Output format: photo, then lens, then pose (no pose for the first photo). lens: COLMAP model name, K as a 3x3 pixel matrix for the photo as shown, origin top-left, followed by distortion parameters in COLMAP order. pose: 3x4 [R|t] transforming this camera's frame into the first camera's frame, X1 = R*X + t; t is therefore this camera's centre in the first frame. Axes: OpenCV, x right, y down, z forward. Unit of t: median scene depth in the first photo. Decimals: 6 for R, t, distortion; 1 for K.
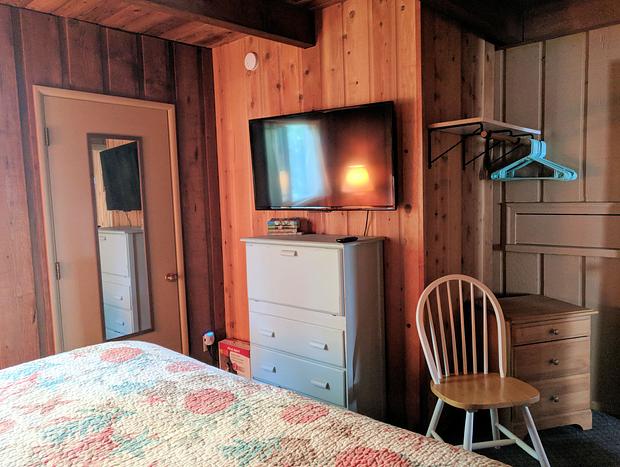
lens RADIAL K [[470.9, 0, 310.0], [0, 470.9, 233.5], [0, 0, 1]] dist [0.001735, 0.000464]
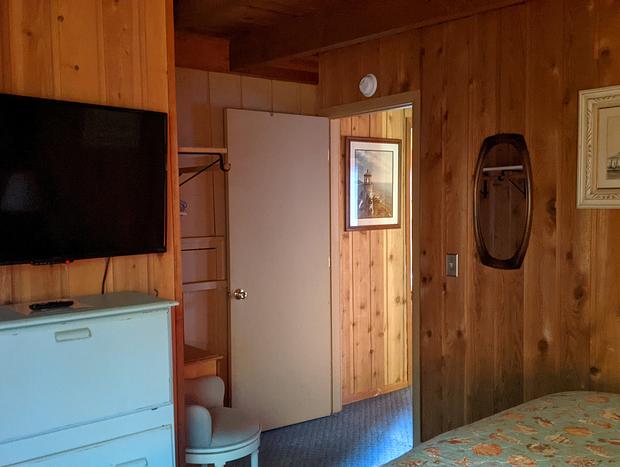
lens RADIAL K [[644.2, 0, 310.0], [0, 644.2, 233.5], [0, 0, 1]] dist [0.093132, -0.305148]
pose [[0.172757, -0.021936, 0.984720, -0.701811], [0.094255, 0.995532, 0.005641, -0.055428], [-0.980444, 0.091840, 0.174053, 0.501549]]
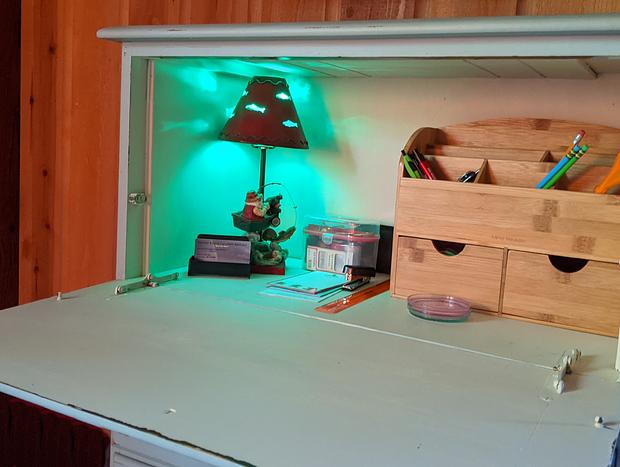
lens RADIAL K [[644.2, 0, 310.0], [0, 644.2, 233.5], [0, 0, 1]] dist [0.093132, -0.305148]
pose [[0.971434, 0.065514, 0.228086, -0.109457], [-0.079662, 0.995392, 0.053375, 0.088177], [-0.223538, -0.070020, 0.972177, 0.633859]]
